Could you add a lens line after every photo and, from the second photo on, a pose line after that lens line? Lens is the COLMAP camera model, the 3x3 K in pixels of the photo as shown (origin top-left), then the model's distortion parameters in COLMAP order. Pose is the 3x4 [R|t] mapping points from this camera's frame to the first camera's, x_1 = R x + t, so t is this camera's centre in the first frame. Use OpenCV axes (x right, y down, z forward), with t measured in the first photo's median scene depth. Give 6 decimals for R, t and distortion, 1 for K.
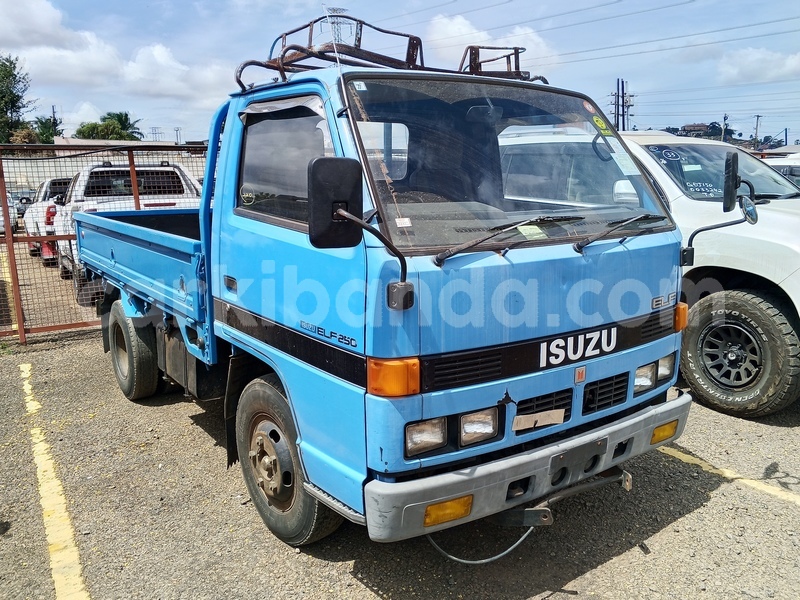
lens RADIAL K [[678.8, 0, 400.0], [0, 678.8, 300.0], [0, 0, 1]] dist [0.005457, -0.014045]
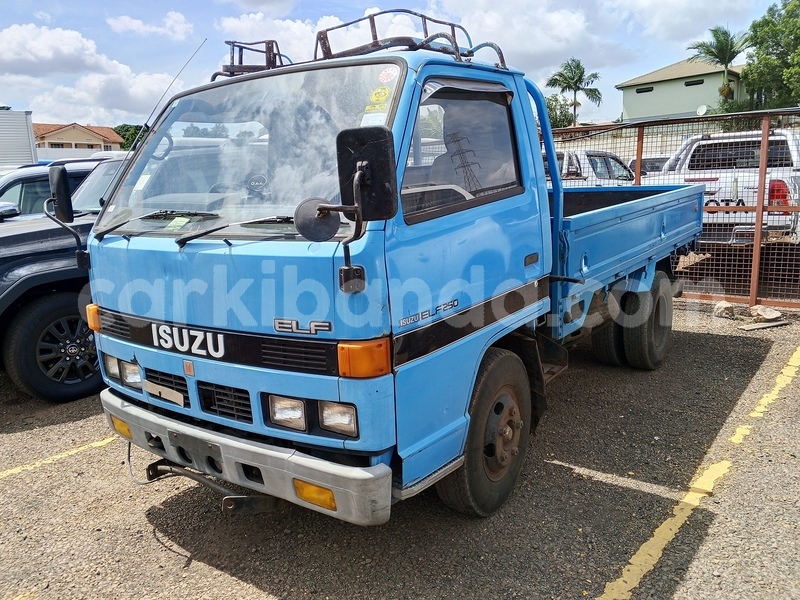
lens RADIAL K [[647.6, 0, 400.0], [0, 647.6, 300.0], [0, 0, 1]] dist [-0.002284, -0.006024]
pose [[0.330293, 0.176830, -0.927166, 1.102479], [-0.122050, 0.982049, 0.143819, -0.148308], [0.935954, 0.065658, 0.345946, 0.838875]]
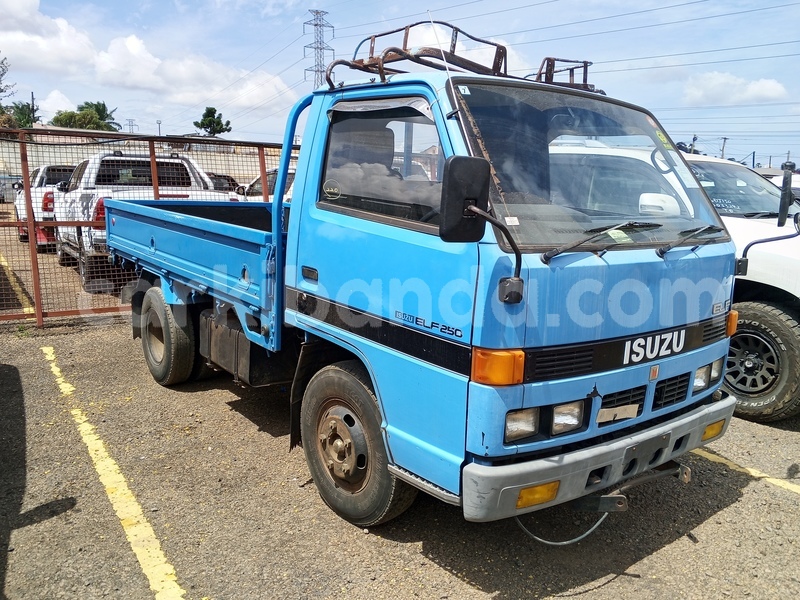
lens RADIAL K [[665.7, 0, 394.1], [0, 665.7, 309.2], [0, 0, 1]] dist [0.006719, -0.009394]
pose [[0.998378, 0.040479, 0.040031, -0.166022], [-0.040910, 0.999113, 0.010017, 0.014898], [-0.039590, -0.011638, 0.999148, -0.025393]]
